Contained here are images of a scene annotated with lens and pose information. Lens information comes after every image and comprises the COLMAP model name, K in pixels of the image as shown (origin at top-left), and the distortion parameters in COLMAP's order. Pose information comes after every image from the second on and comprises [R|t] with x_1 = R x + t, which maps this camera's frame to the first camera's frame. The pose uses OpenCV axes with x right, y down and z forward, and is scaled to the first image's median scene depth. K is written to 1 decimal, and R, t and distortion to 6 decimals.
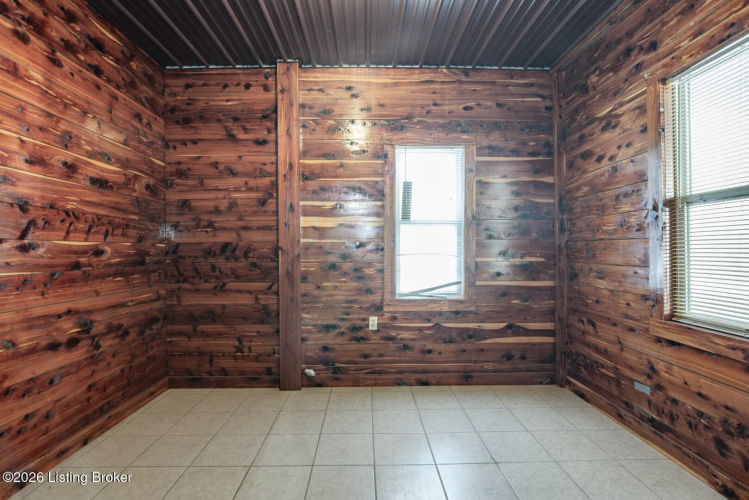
lens RADIAL K [[344.2, 0, 357.8], [0, 344.2, 252.4], [0, 0, 1]] dist [-0.018916, 0.000214]
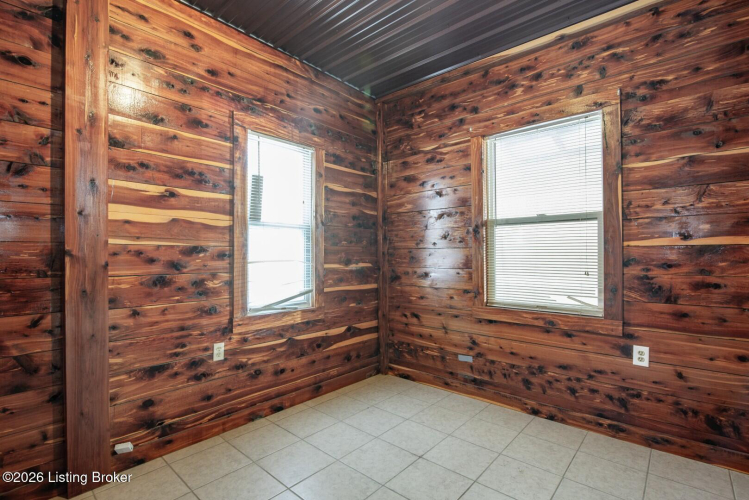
lens RADIAL K [[346.7, 0, 376.2], [0, 346.7, 254.5], [0, 0, 1]] dist [-0.016505, -0.000002]
pose [[0.679603, 0.003938, 0.733570, -0.285763], [0.004807, 0.999940, -0.009821, -0.002135], [-0.733564, 0.010200, 0.679543, 0.216500]]
